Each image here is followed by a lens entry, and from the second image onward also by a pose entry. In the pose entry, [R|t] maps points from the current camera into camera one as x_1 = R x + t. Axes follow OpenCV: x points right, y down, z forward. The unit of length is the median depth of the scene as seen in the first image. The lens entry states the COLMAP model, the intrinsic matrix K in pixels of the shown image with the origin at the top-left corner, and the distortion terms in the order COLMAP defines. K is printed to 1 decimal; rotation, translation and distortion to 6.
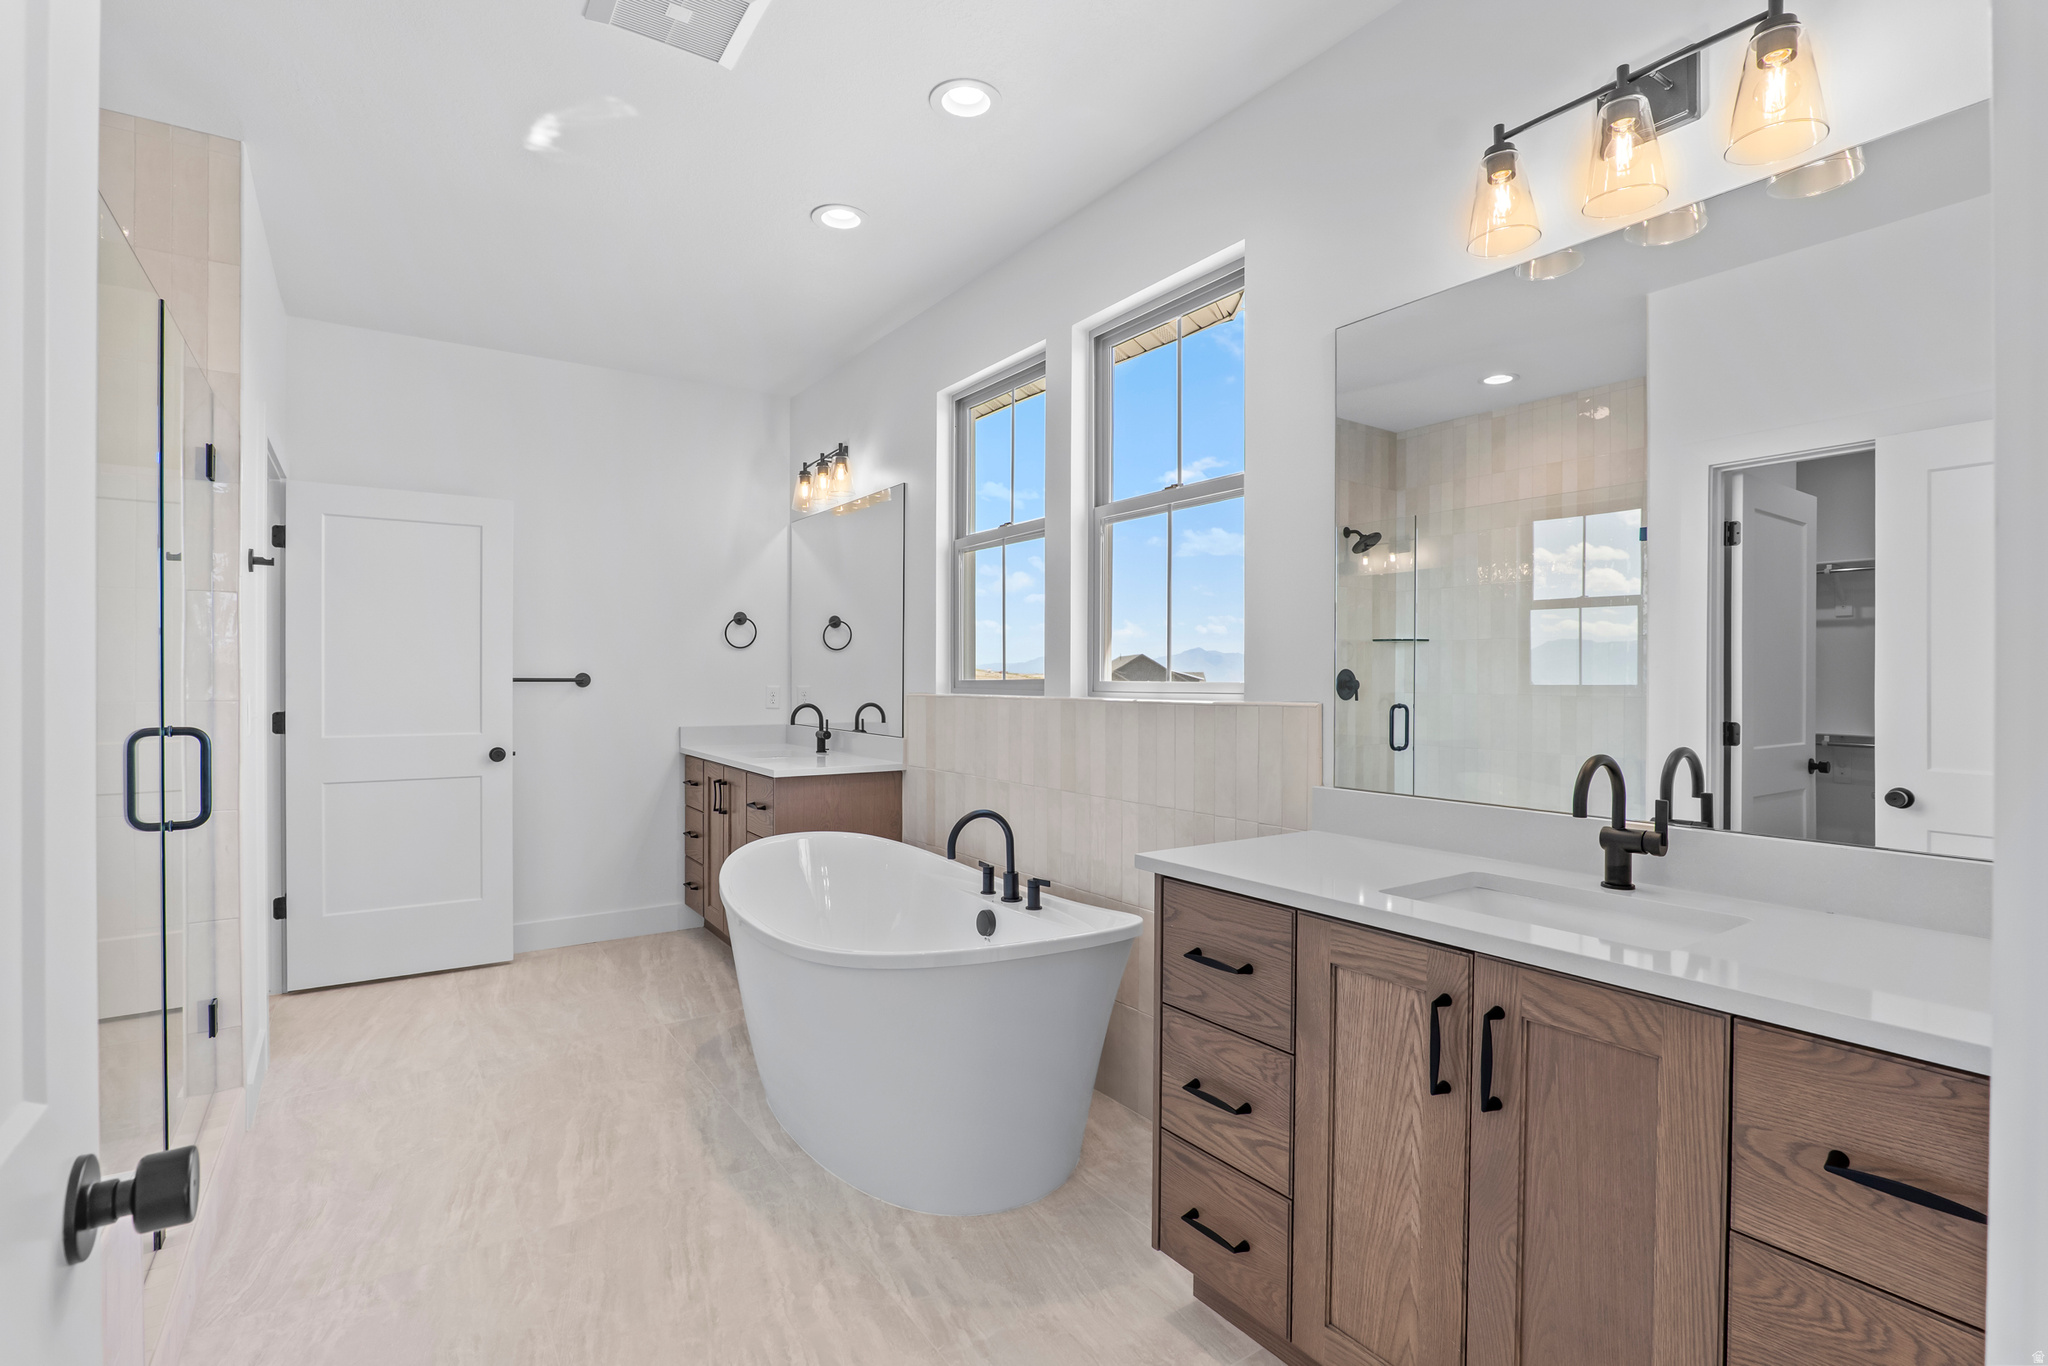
lens RADIAL K [[955.0, 0, 1022.1], [0, 955.0, 672.1], [0, 0, 1]] dist [-0.021561, 0.003743]
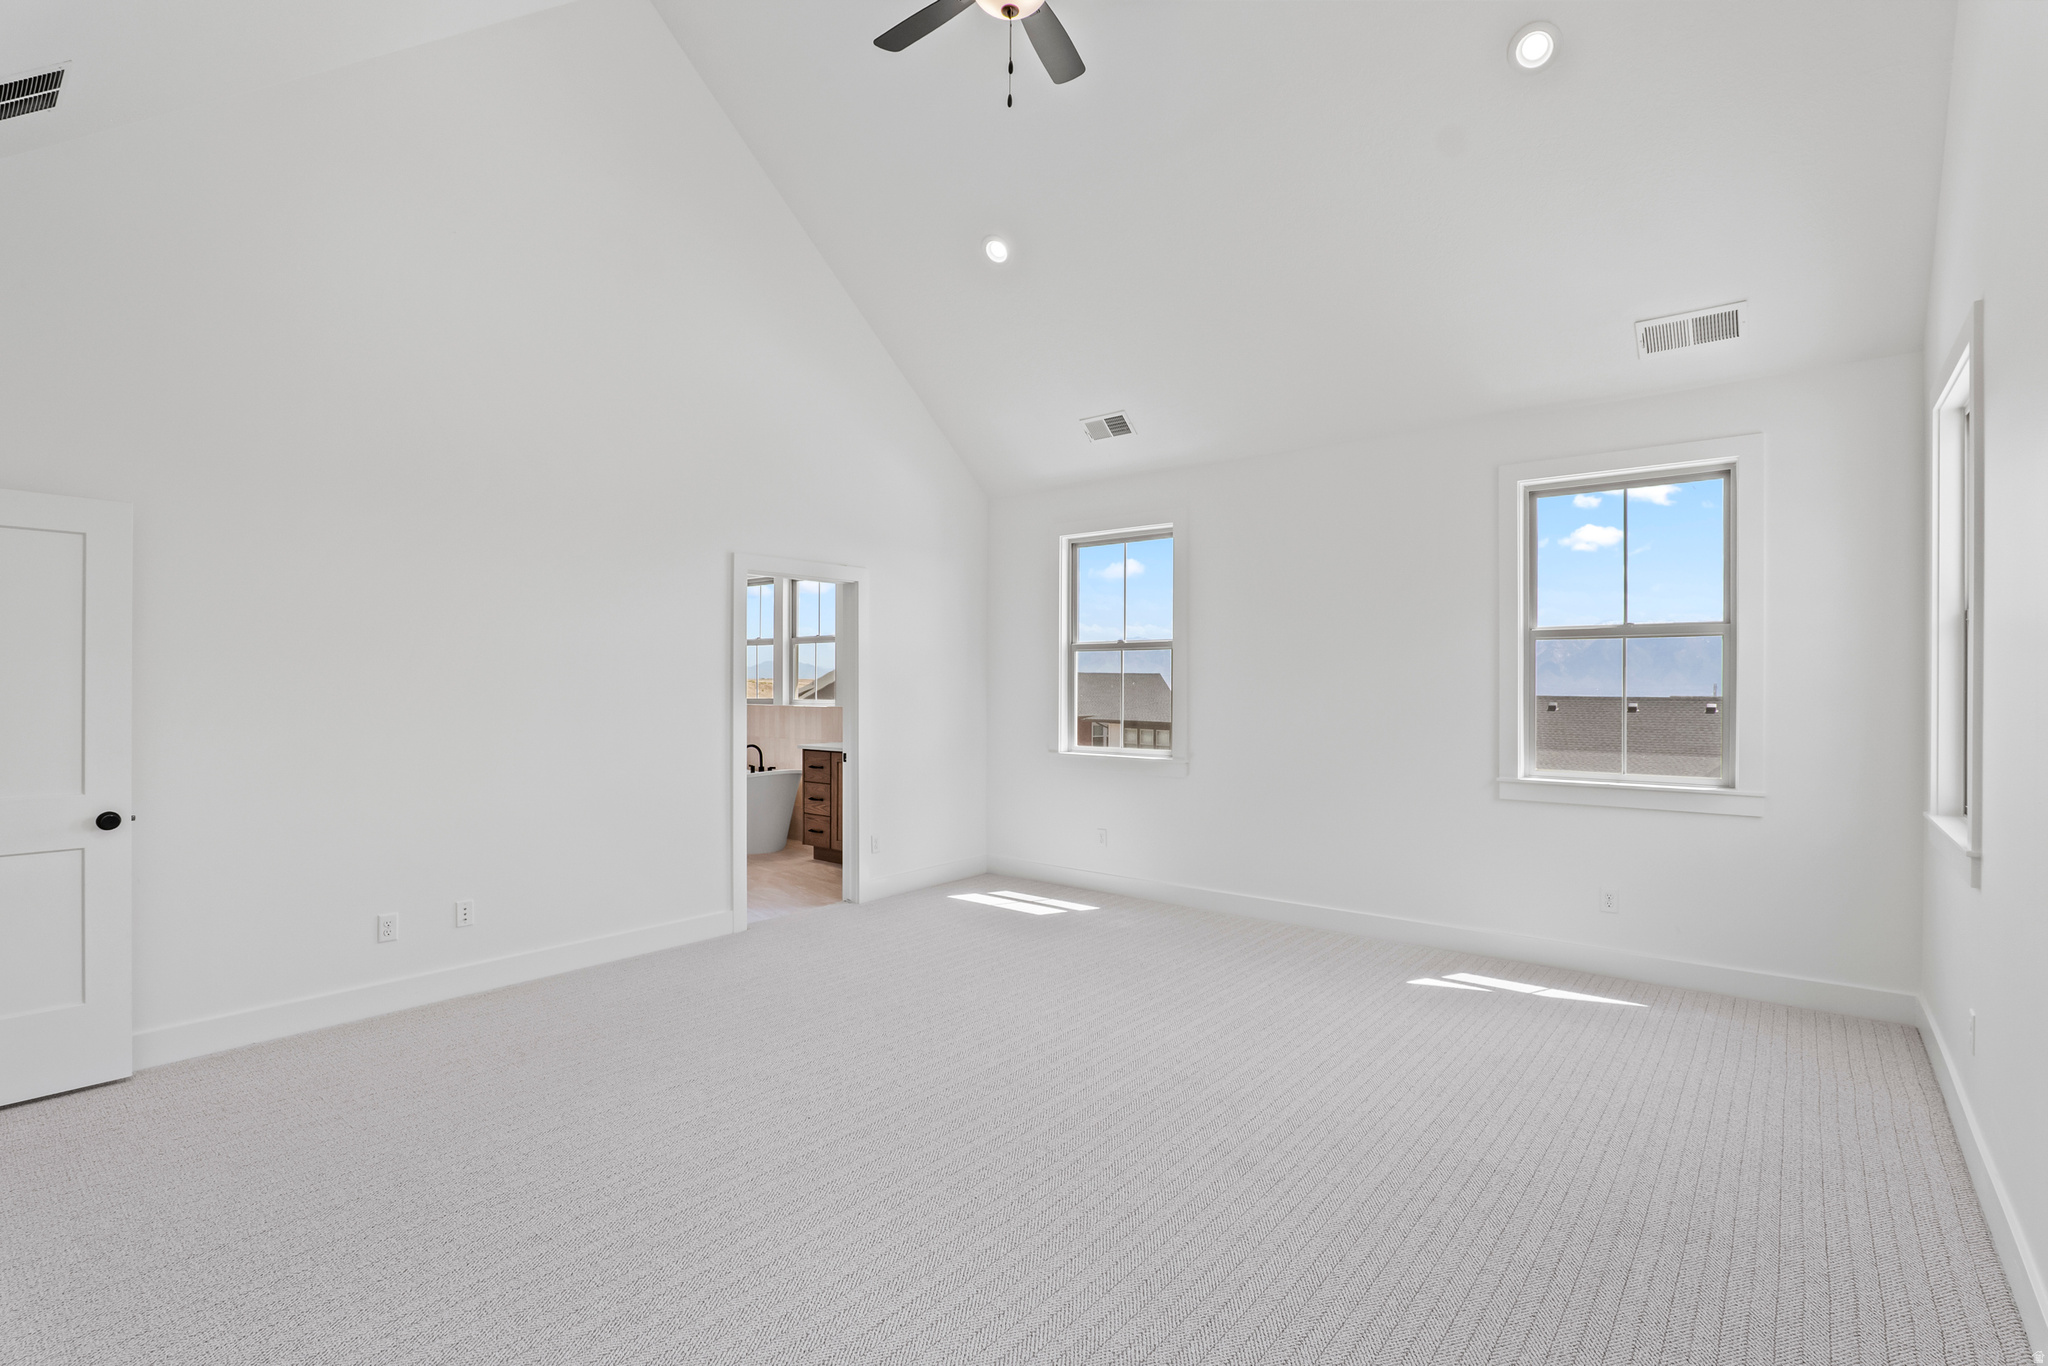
lens RADIAL K [[955.0, 0, 1027.4], [0, 955.0, 680.7], [0, 0, 1]] dist [-0.021561, 0.003743]
pose [[0.961215, -0.000202, 0.275800, -0.032913], [0.001827, 0.999982, -0.005637, -0.028304], [-0.275794, 0.005922, 0.961199, -1.986554]]
